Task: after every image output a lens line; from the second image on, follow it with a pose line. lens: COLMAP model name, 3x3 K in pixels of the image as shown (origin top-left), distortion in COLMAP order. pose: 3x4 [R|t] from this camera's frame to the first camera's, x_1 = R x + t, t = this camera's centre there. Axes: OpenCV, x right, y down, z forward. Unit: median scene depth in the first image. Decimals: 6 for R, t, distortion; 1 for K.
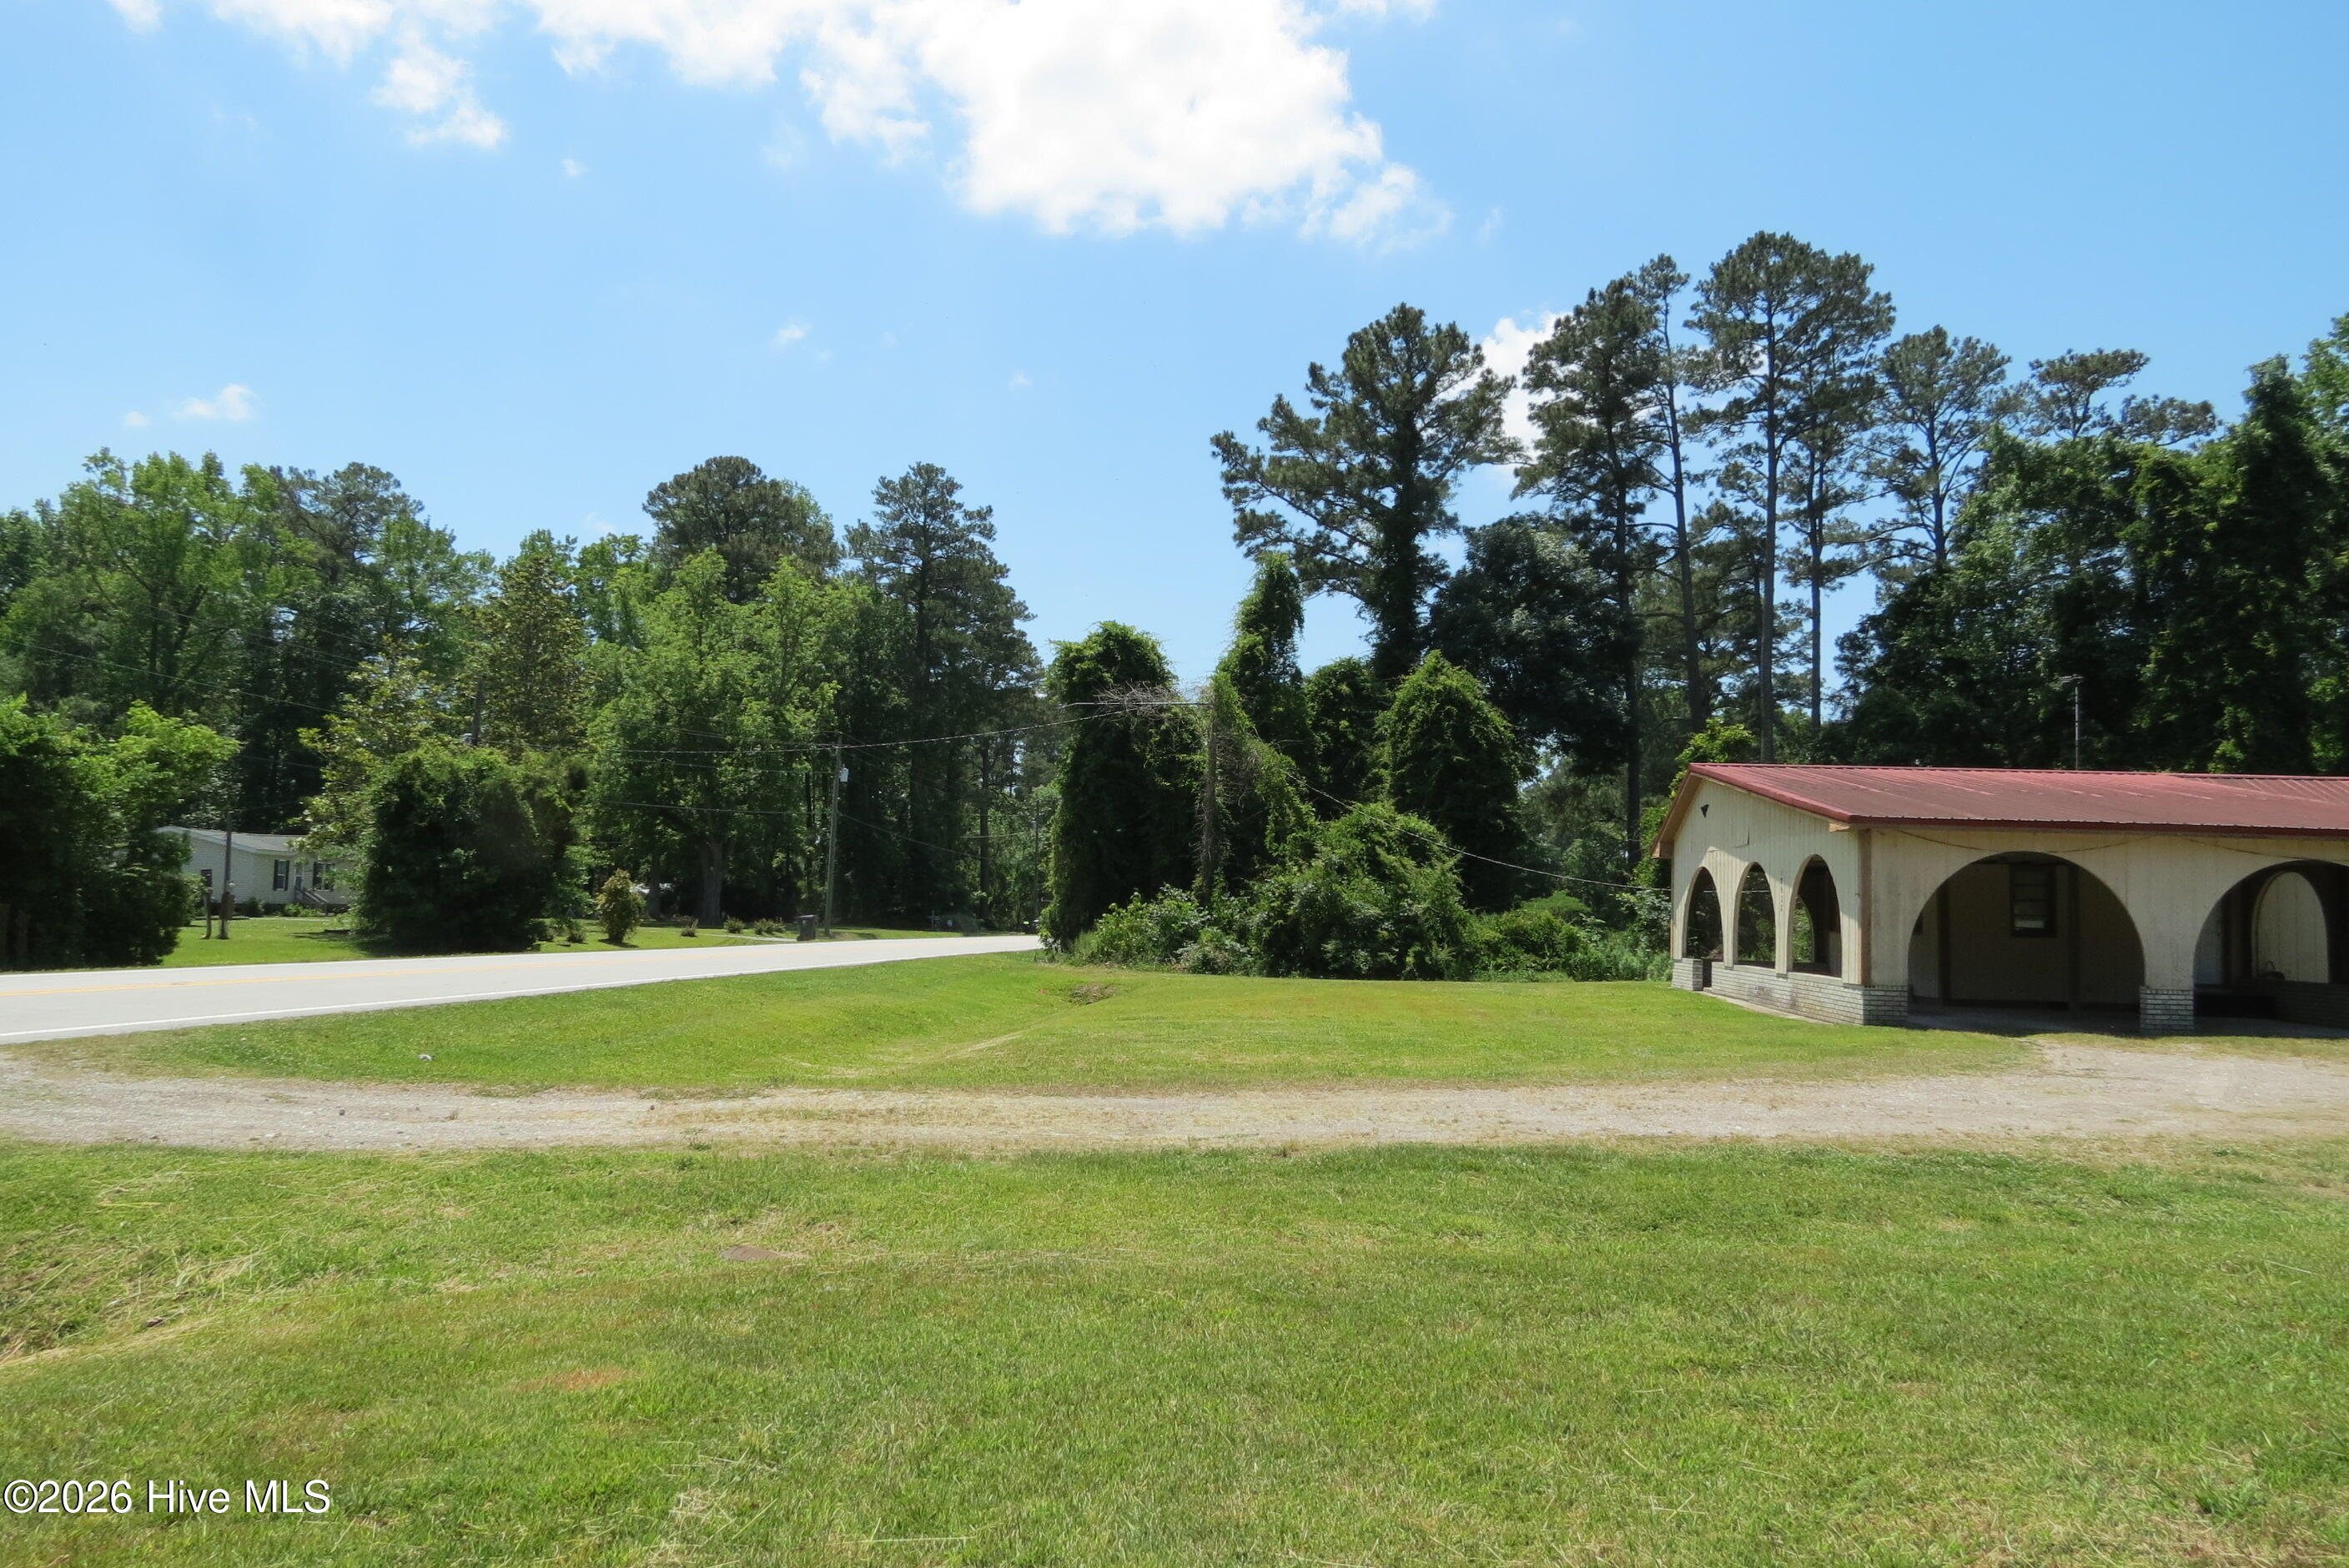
lens RADIAL K [[1665.0, 0, 1172.4], [0, 1665.0, 779.5], [0, 0, 1]] dist [-0.024931, 0.003507]
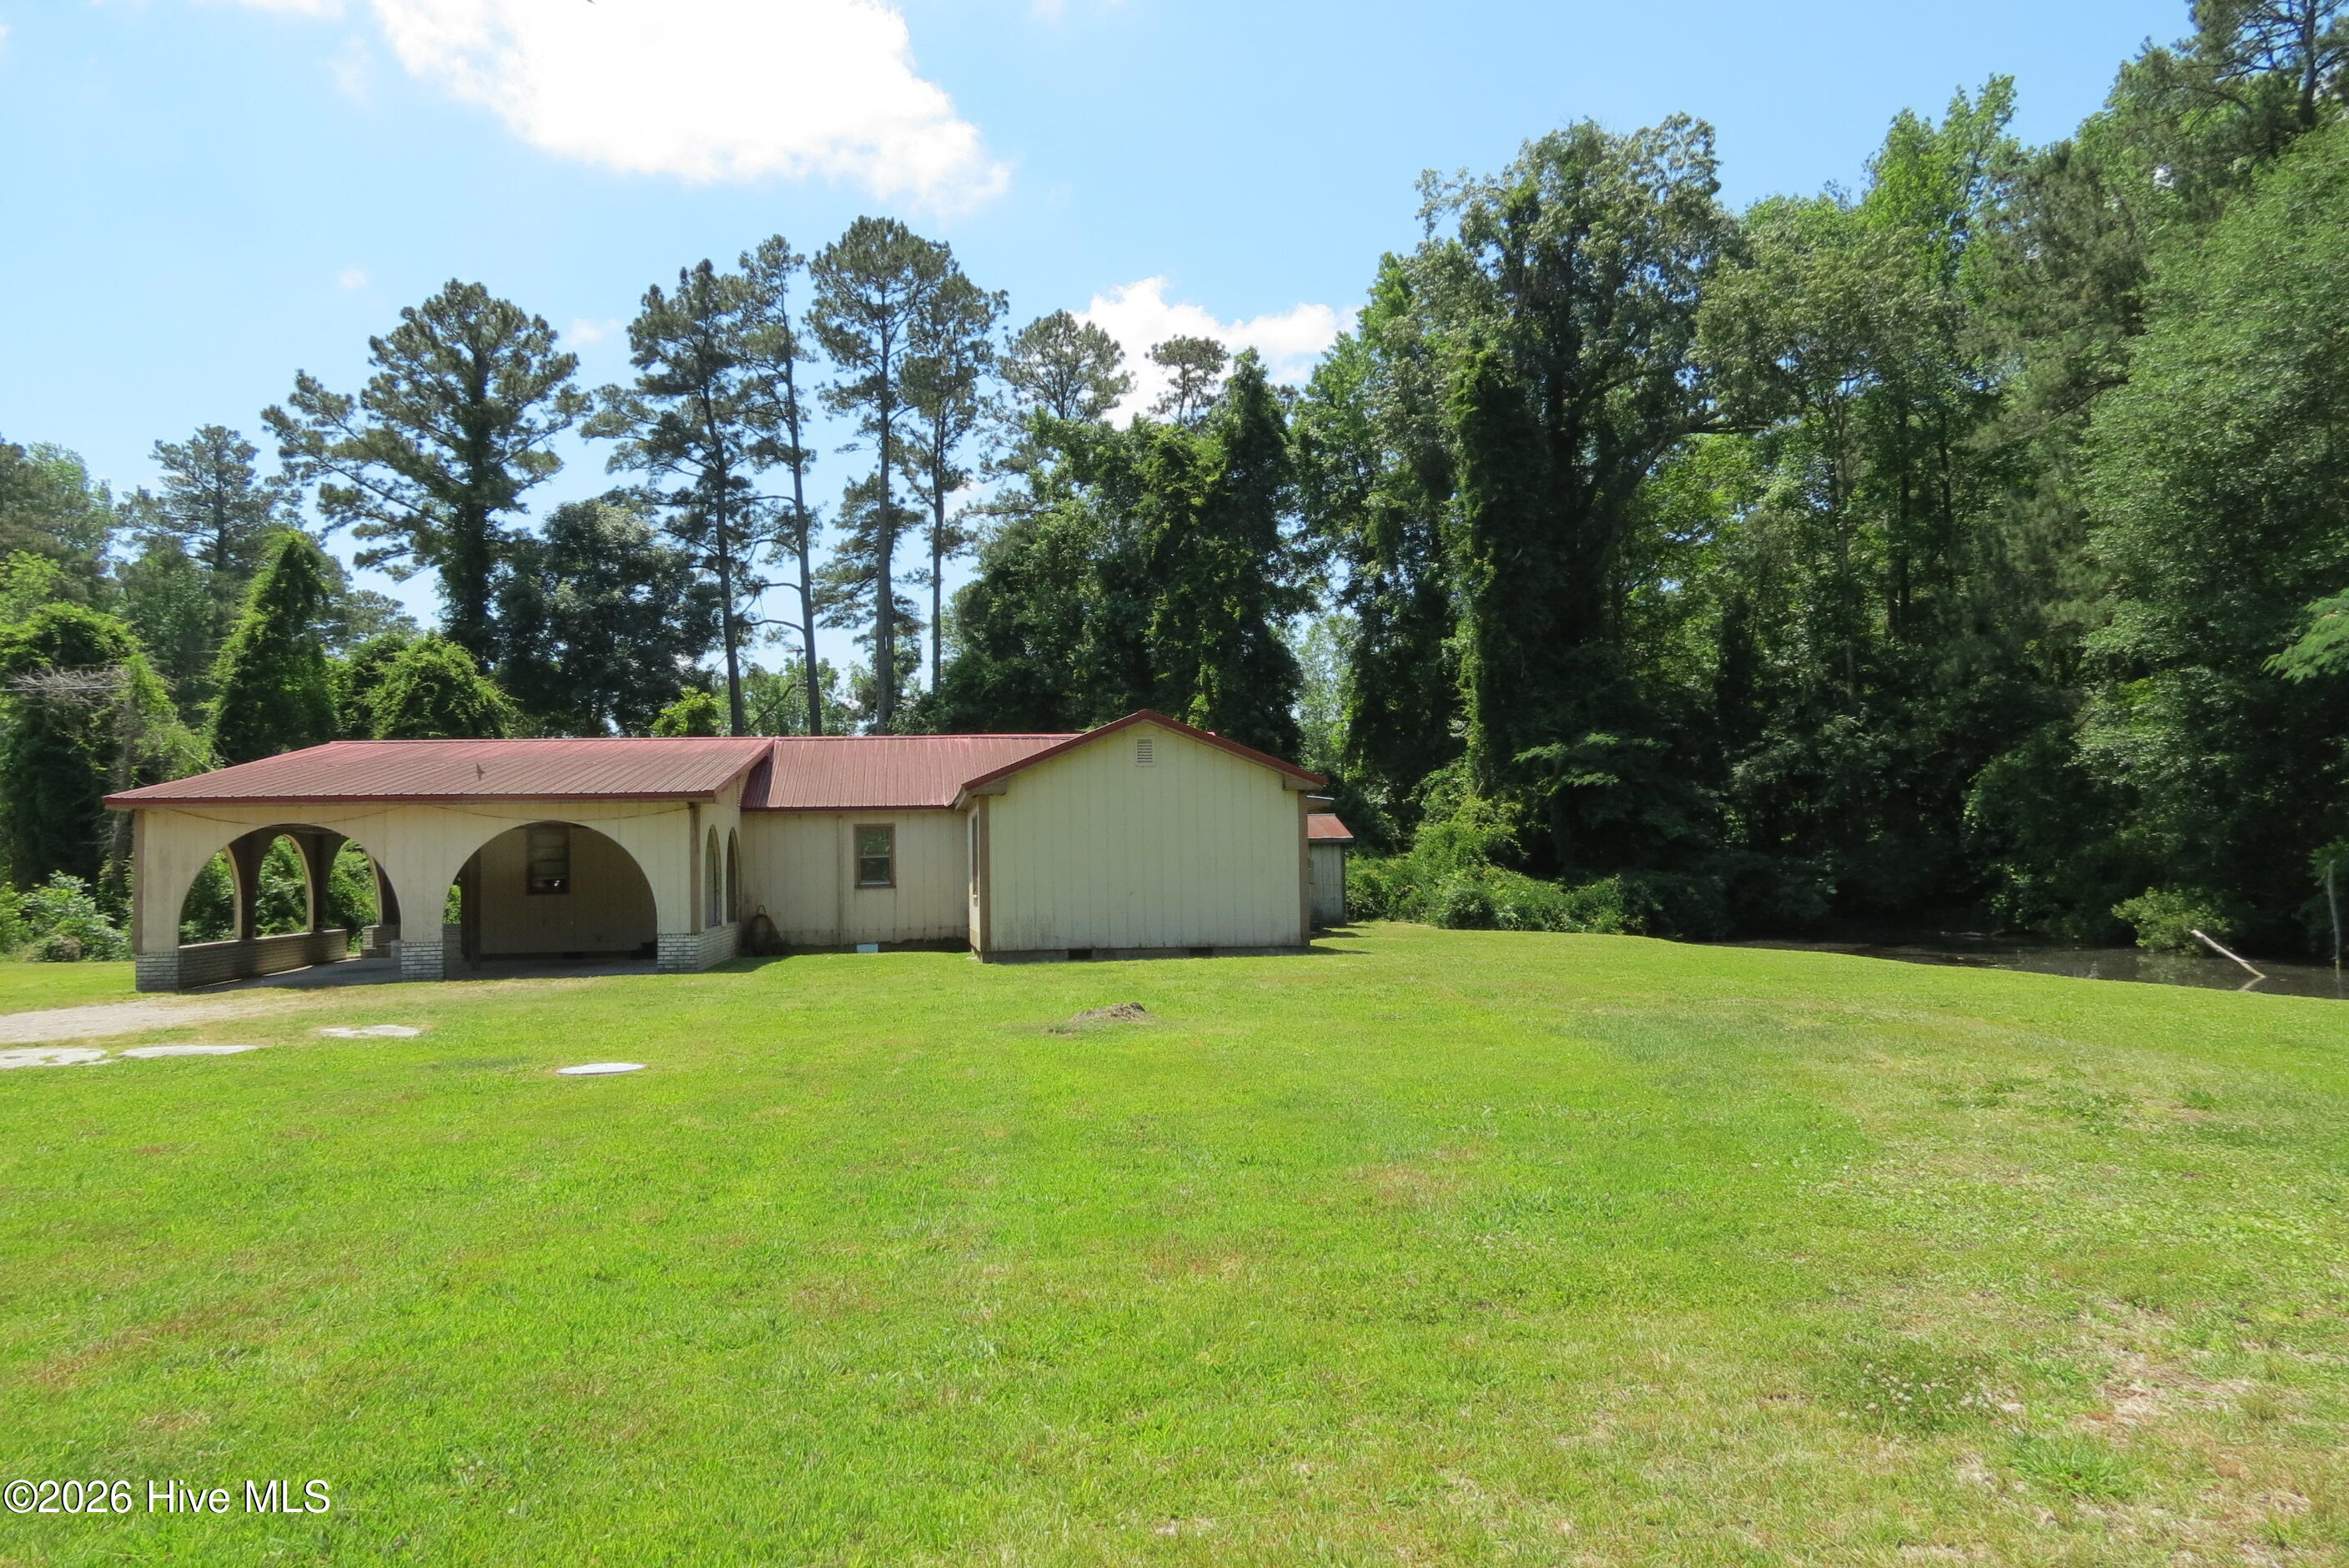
lens RADIAL K [[1644.1, 0, 1174.5], [0, 1644.1, 784.0], [0, 0, 1]] dist [-0.018296, 0.000614]
pose [[0.974613, -0.036966, 0.220822, 0.320215], [0.030252, 0.998974, 0.033713, -0.001449], [-0.221842, -0.026177, 0.974731, -0.066791]]
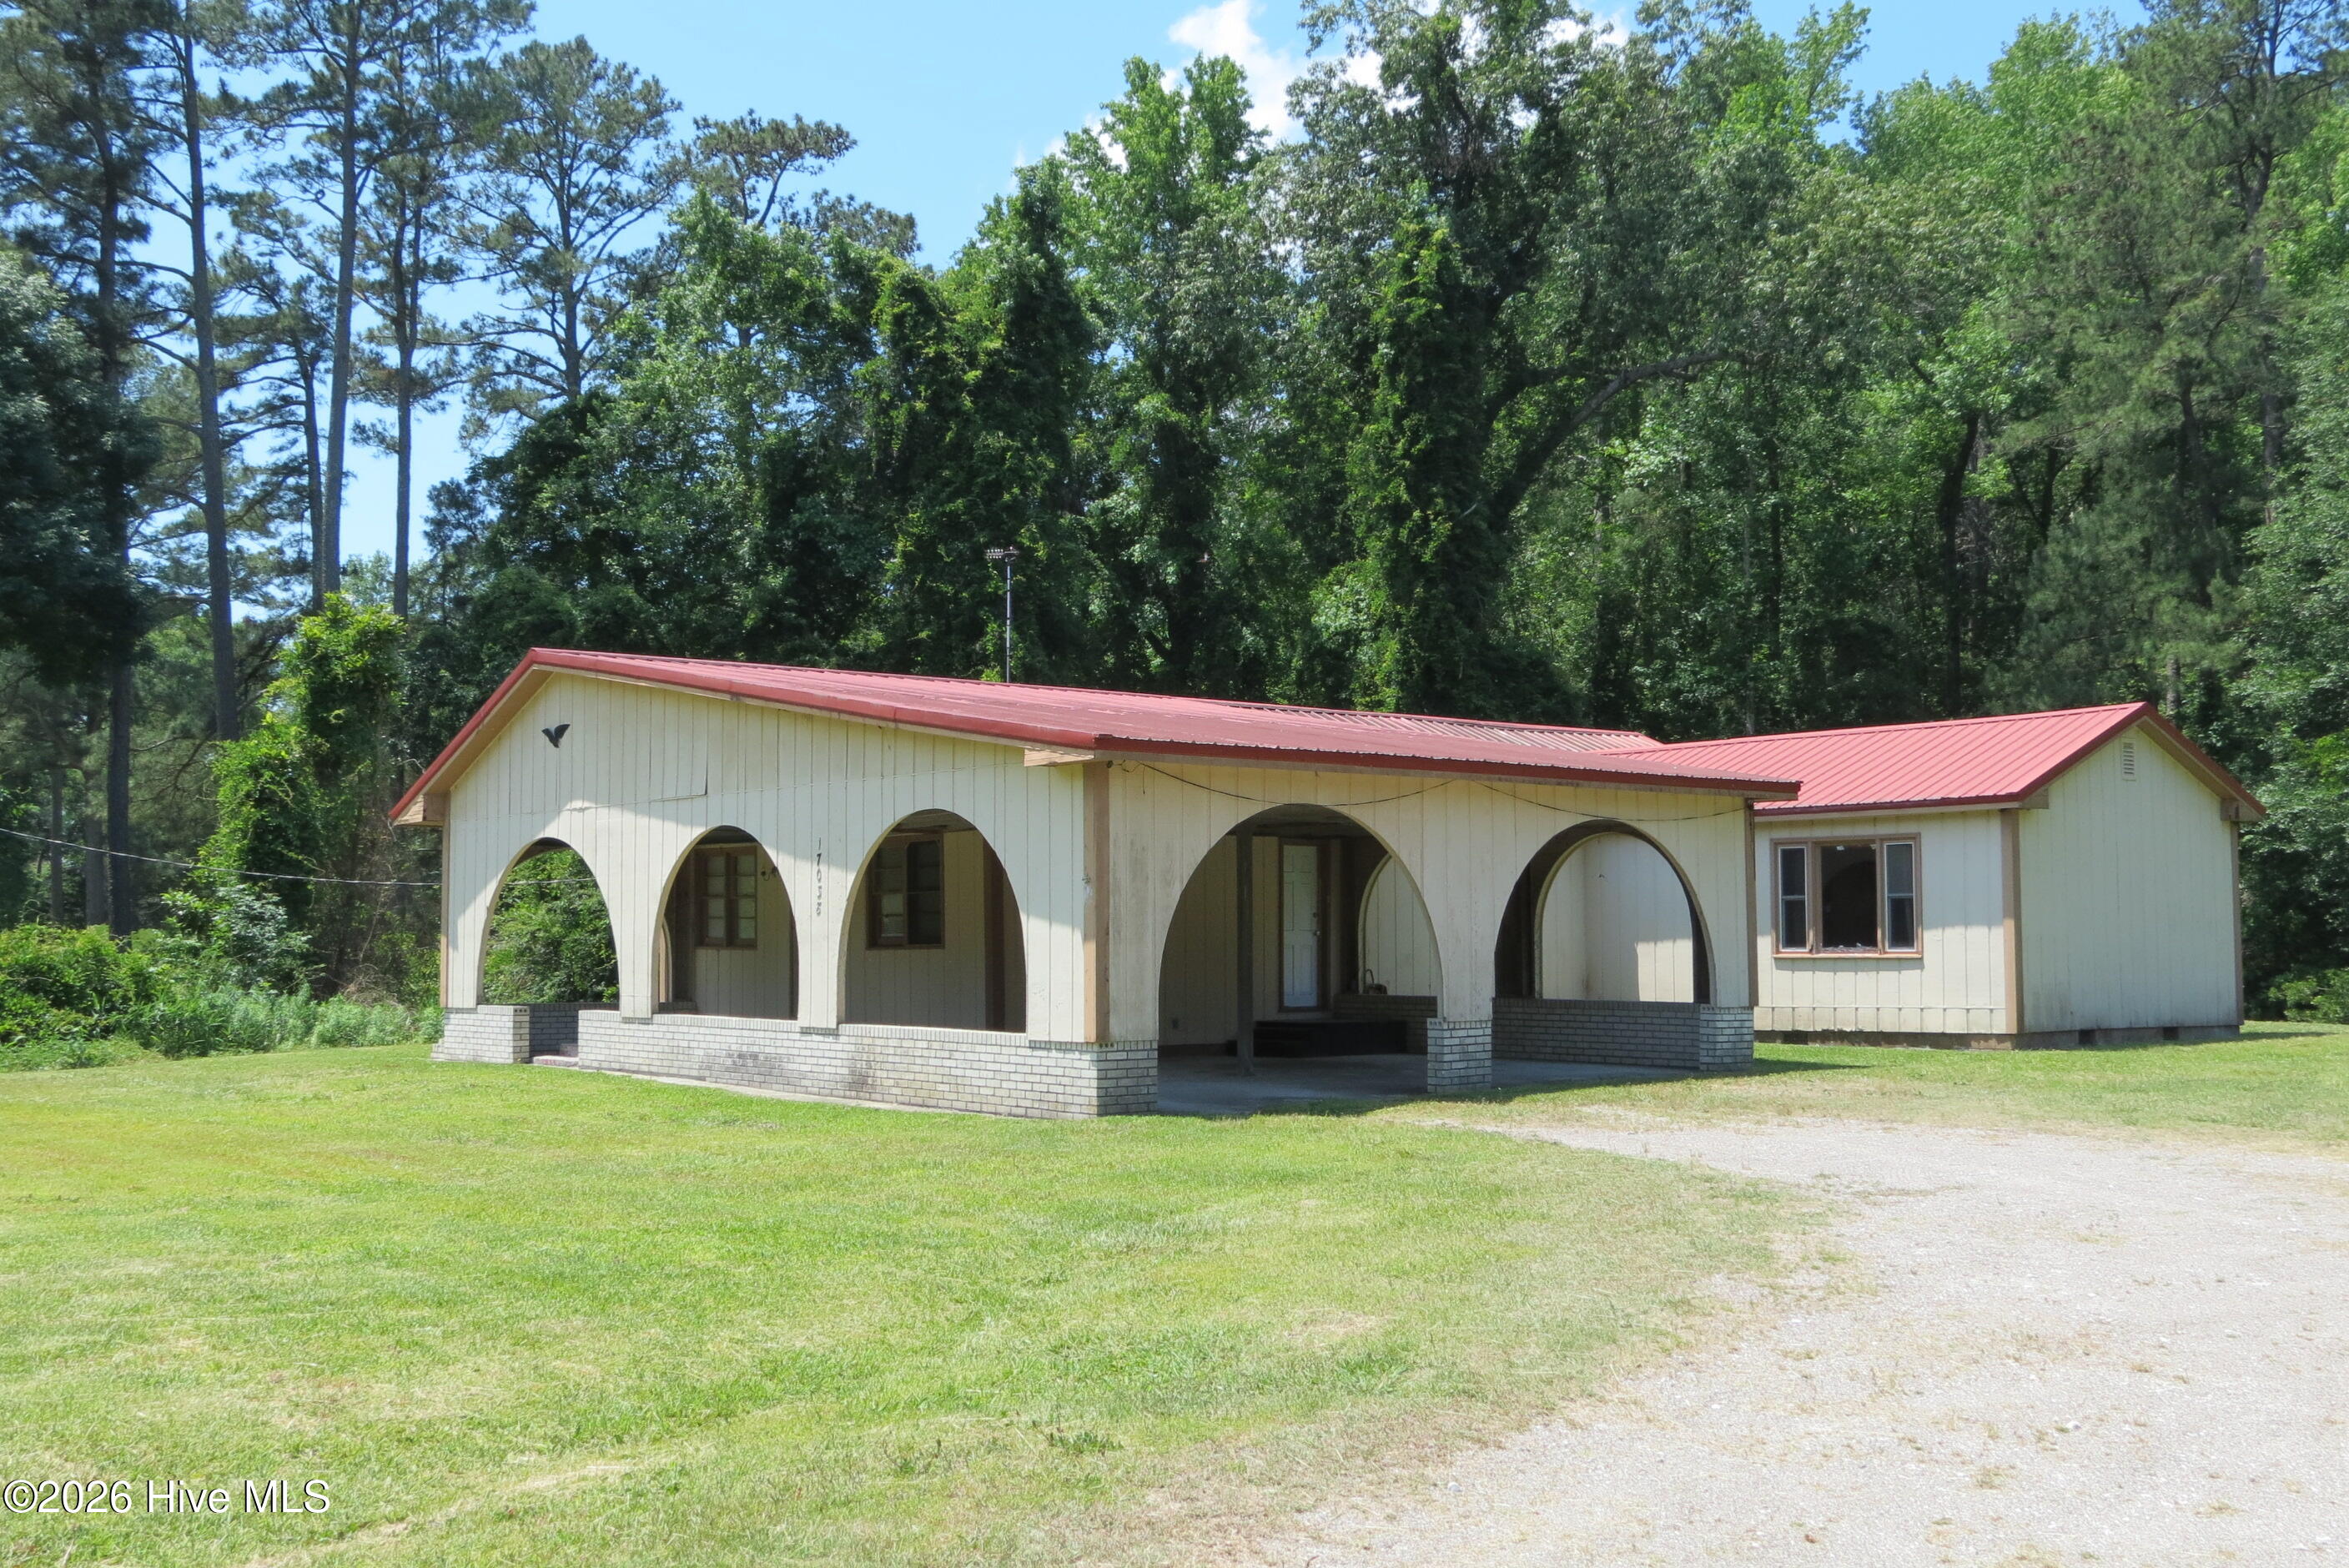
lens RADIAL K [[2420.2, 0, 1178.3], [0, 2420.2, 773.6], [0, 0, 1]] dist [-0.046670, 0.019315]
pose [[0.714458, 0.013508, 0.699548, -0.045755], [-0.027692, 0.999576, 0.008980, 0.009336], [-0.699130, -0.025788, 0.714529, 0.145321]]
